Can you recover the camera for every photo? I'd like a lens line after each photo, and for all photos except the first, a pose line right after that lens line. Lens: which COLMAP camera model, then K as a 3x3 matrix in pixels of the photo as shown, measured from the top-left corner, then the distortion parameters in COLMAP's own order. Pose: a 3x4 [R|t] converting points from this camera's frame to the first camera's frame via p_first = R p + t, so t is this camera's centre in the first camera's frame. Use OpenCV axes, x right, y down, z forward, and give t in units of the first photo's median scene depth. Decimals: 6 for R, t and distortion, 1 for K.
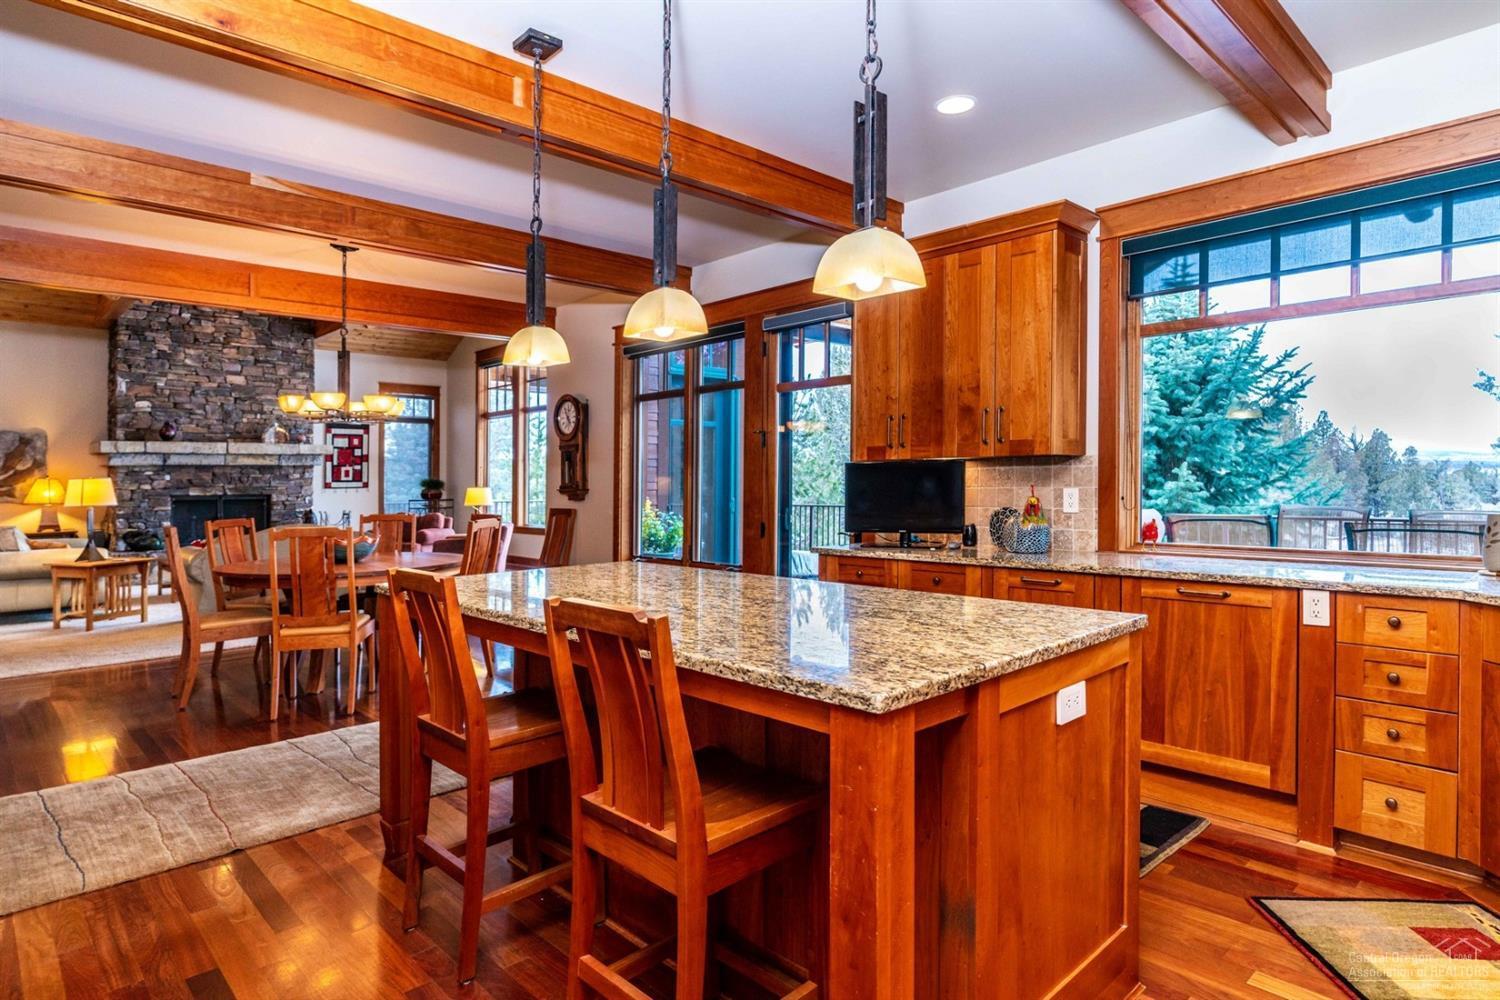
lens RADIAL K [[842.3, 0, 750.2], [0, 842.3, 491.1], [0, 0, 1]] dist [0.000663, 0.000649]
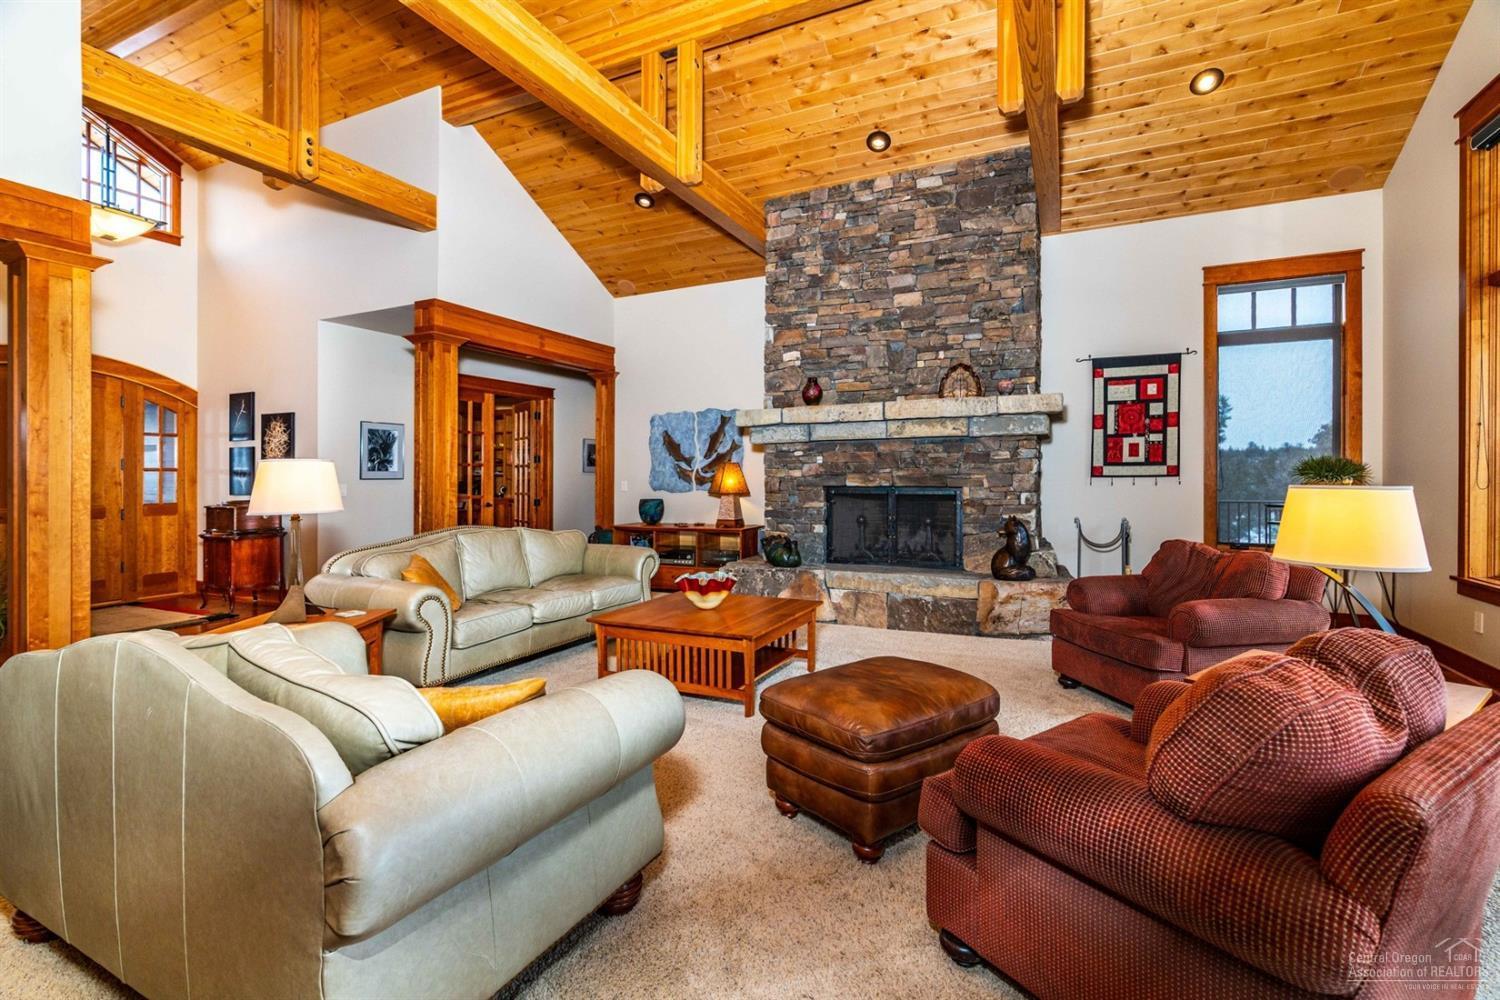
lens RADIAL K [[687.1, 0, 743.1], [0, 687.1, 462.7], [0, 0, 1]] dist [-0.005278, 0.001515]
pose [[0.352937, -0.010962, -0.935583, -0.188678], [-0.009412, 0.999839, -0.015266, -0.004291], [0.935600, 0.014194, 0.352777, 0.728428]]
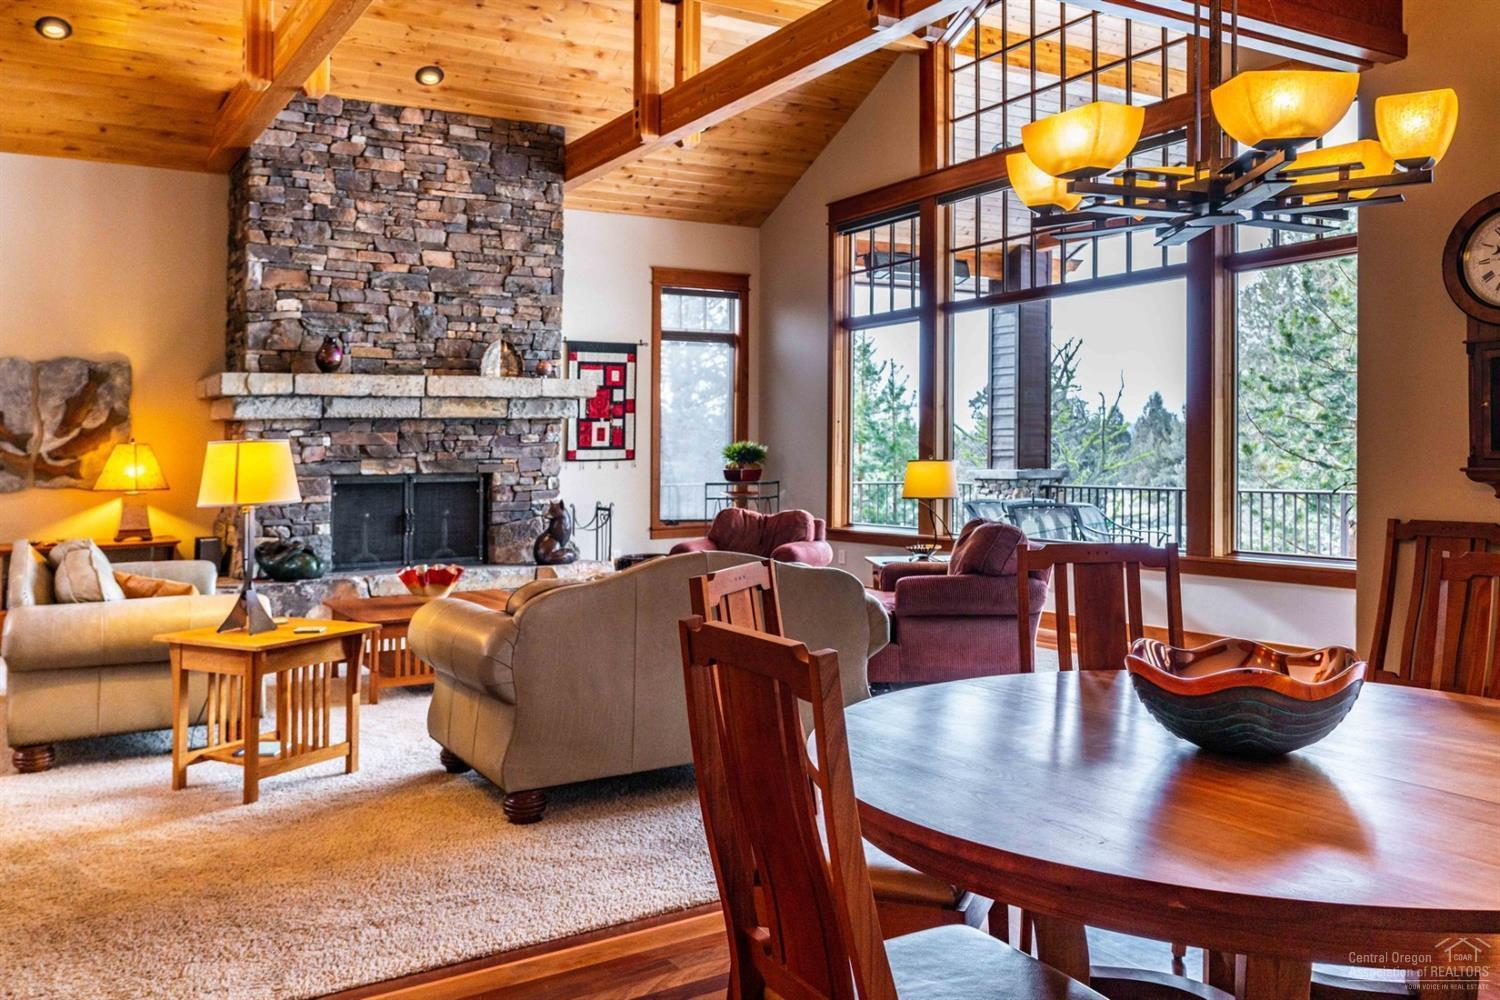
lens RADIAL K [[1230.8, 0, 750.2], [0, 1230.8, 437.2], [0, 0, 1]] dist [0.002102, -0.004262]
pose [[0.979113, -0.004261, -0.203271, -0.262808], [-0.000150, 0.999765, -0.021677, -0.001821], [0.203315, 0.021255, 0.978883, 0.282423]]
